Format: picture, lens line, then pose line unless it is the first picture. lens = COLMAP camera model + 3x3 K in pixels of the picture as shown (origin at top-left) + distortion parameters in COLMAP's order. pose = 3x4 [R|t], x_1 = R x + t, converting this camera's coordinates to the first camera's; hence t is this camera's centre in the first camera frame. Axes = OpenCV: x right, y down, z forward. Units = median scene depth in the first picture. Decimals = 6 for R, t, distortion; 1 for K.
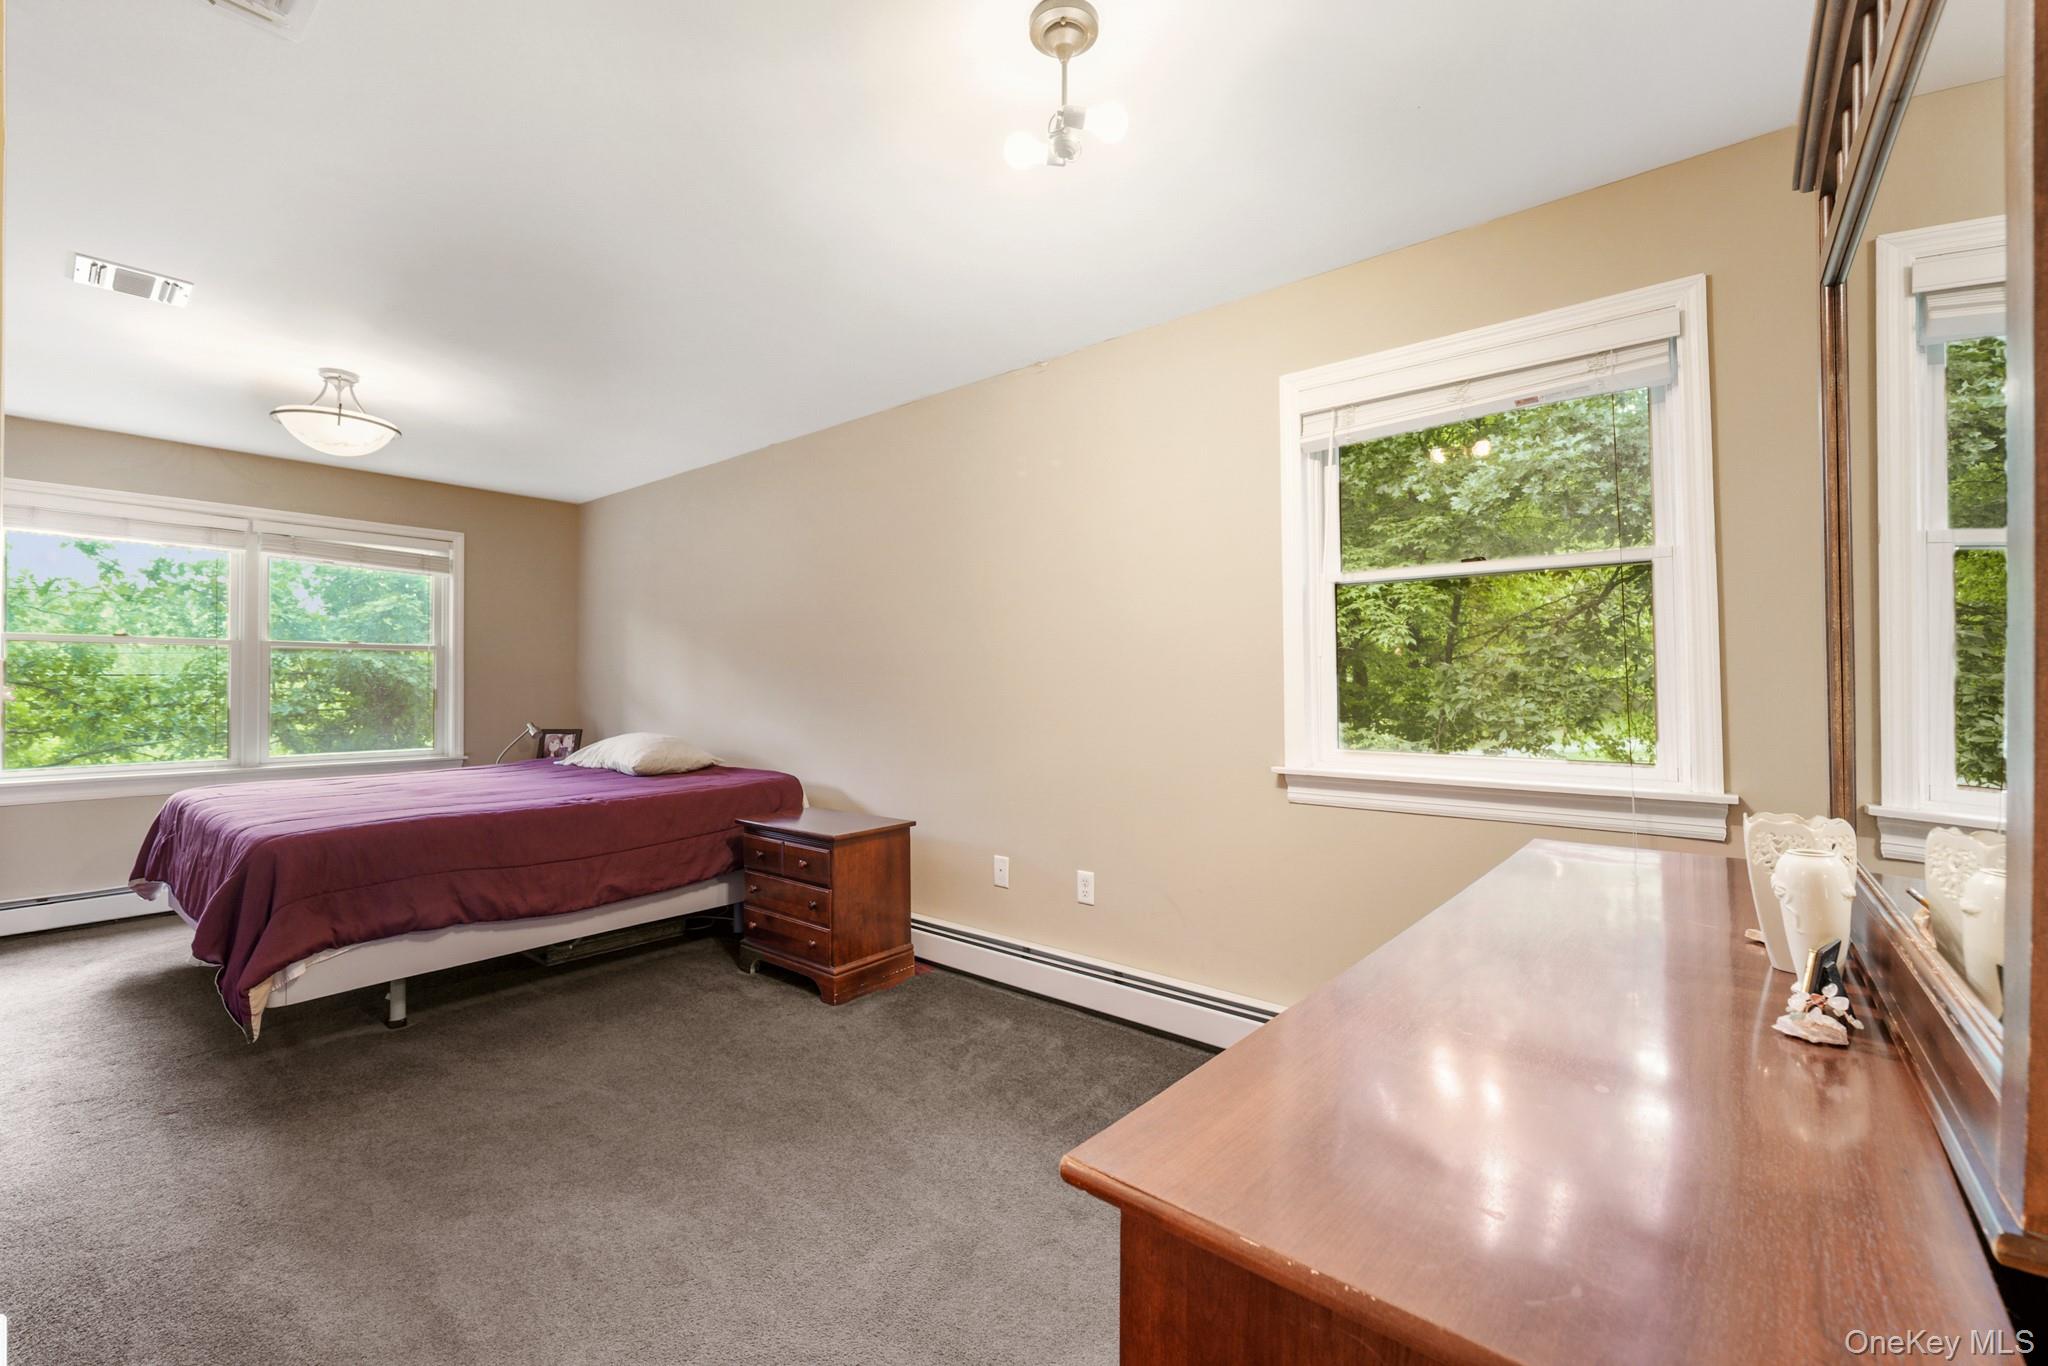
lens RADIAL K [[838.2, 0, 1015.8], [0, 838.2, 671.7], [0, 0, 1]] dist [0.000578, 0.000092]
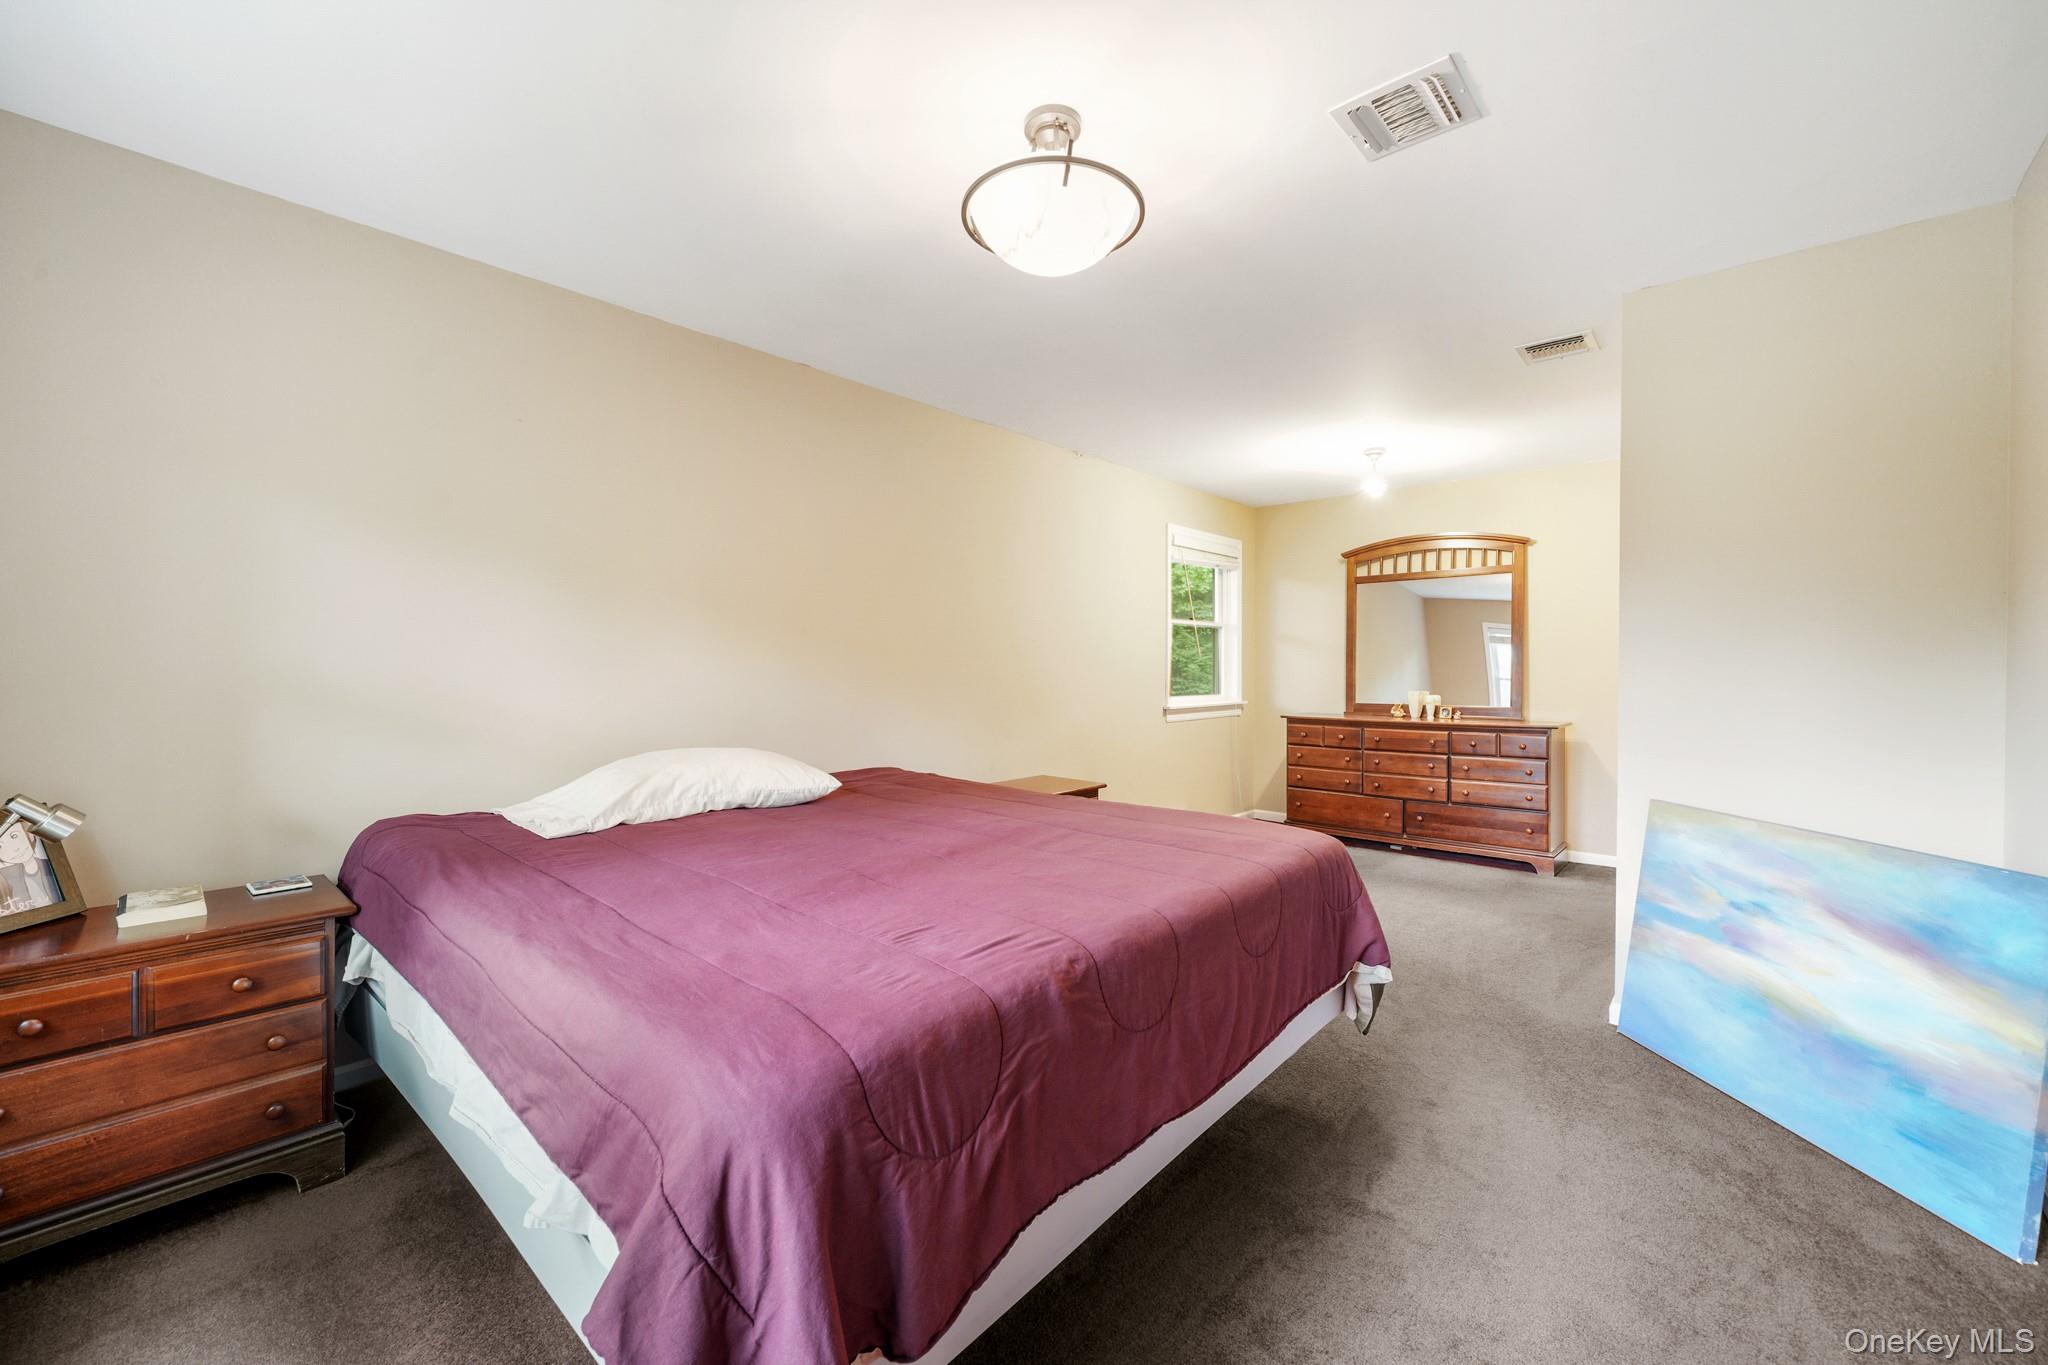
lens RADIAL K [[817.6, 0, 1022.3], [0, 817.6, 675.6], [0, 0, 1]] dist [0.000262, 0.000075]
pose [[0.027933, -0.007364, 0.999583, -1.419860], [-0.009869, 0.999922, 0.007642, 0.018014], [-0.999561, -0.010079, 0.027858, 1.045556]]
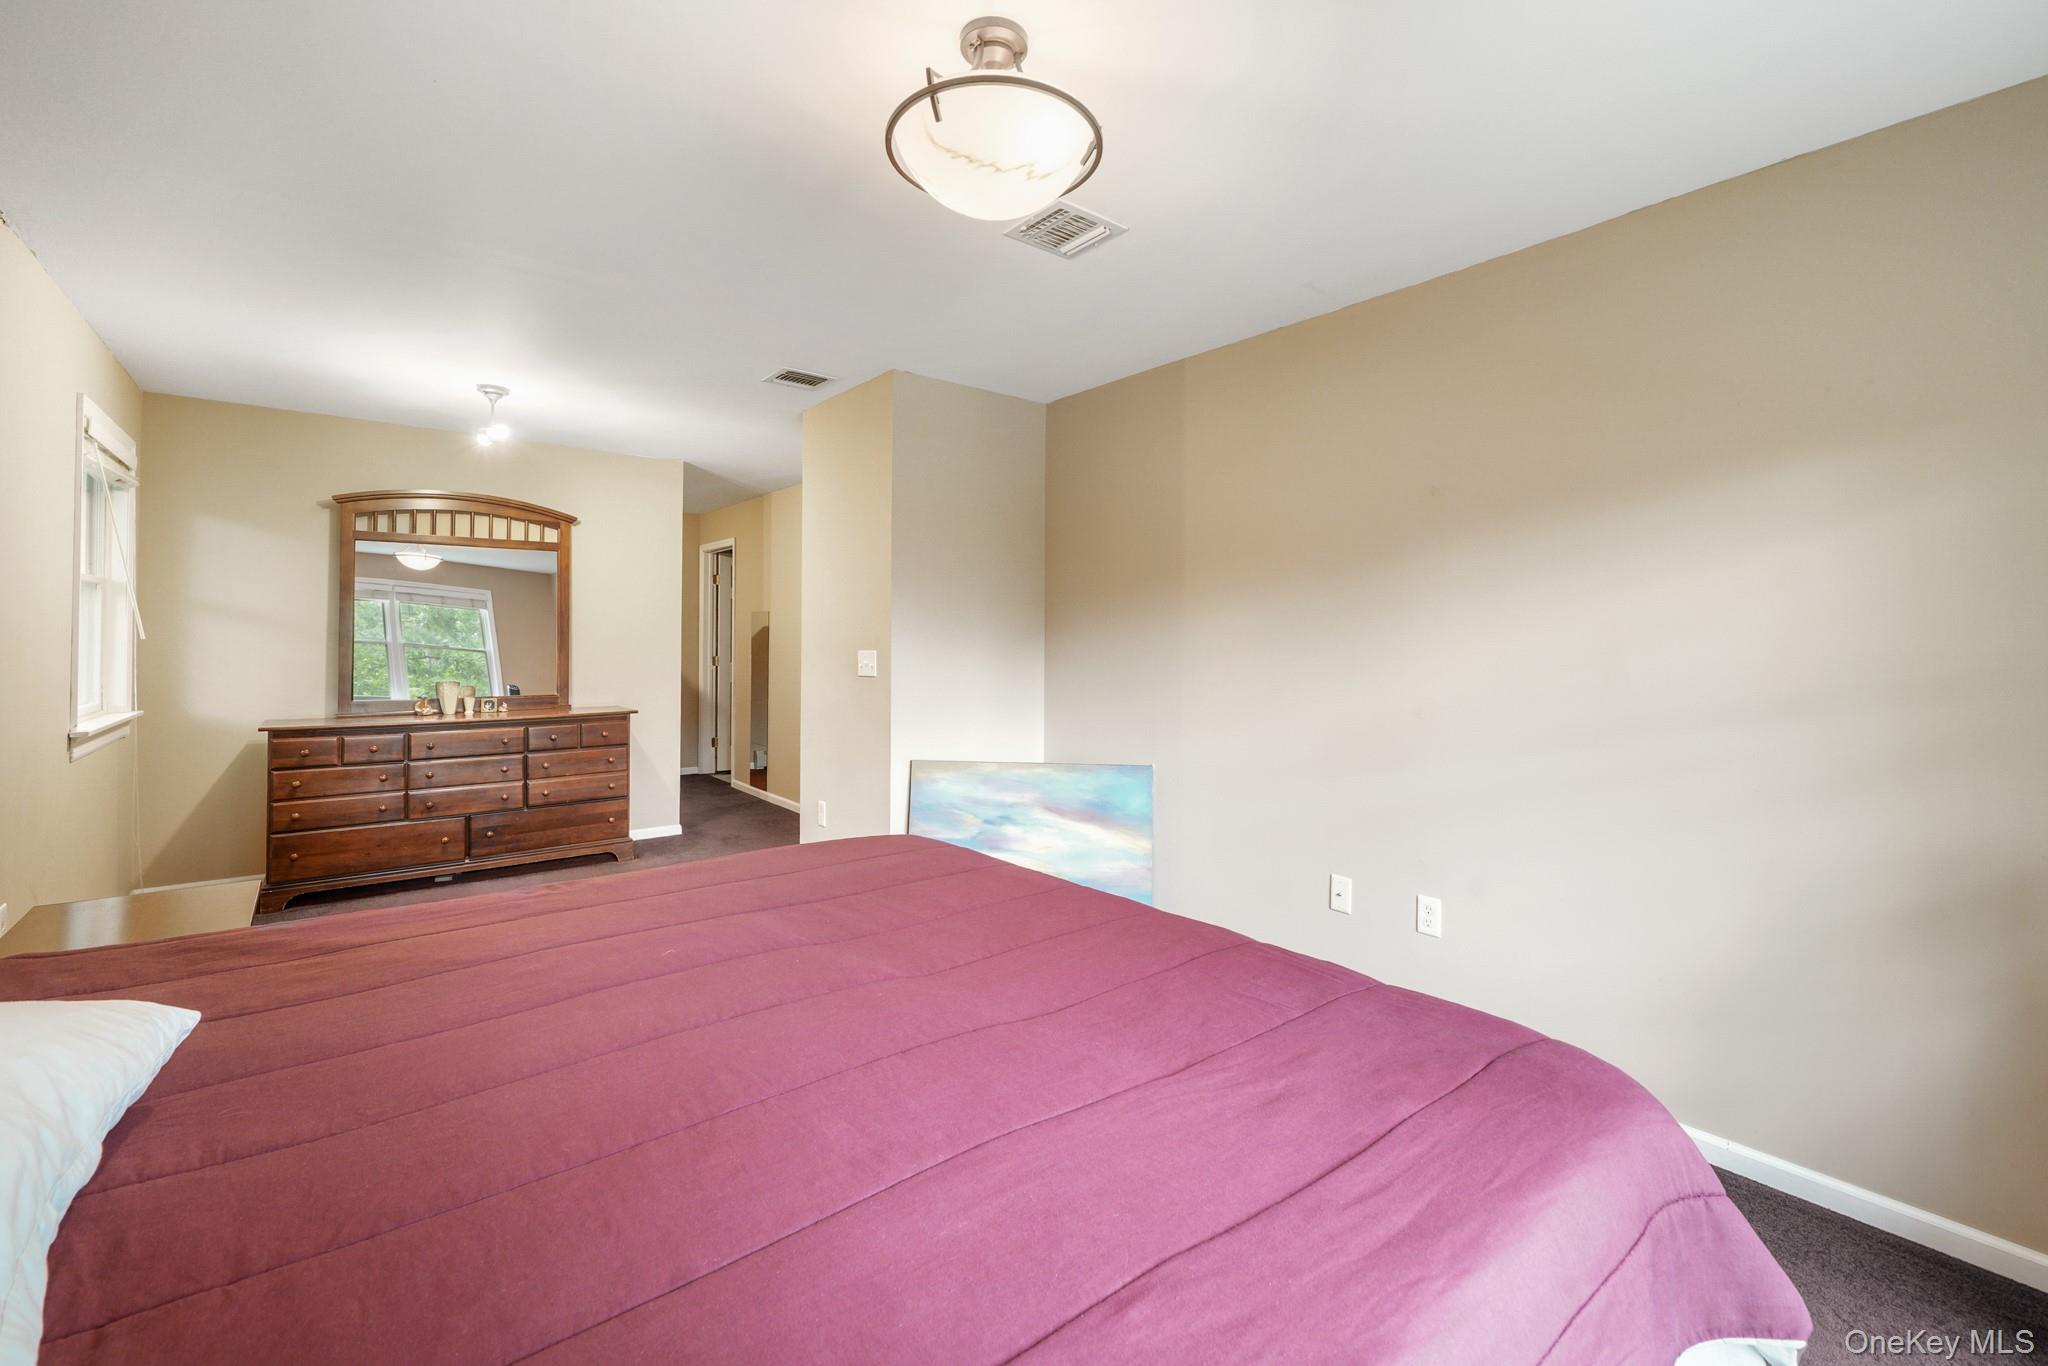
lens RADIAL K [[875.6, 0, 1030.4], [0, 875.6, 638.6], [0, 0, 1]] dist [-0.001004, -0.000152]
pose [[-0.981058, -0.001975, 0.193703, -0.962305], [-0.004309, 0.999923, -0.011630, -0.004807], [-0.193665, -0.012244, -0.980991, 1.537480]]
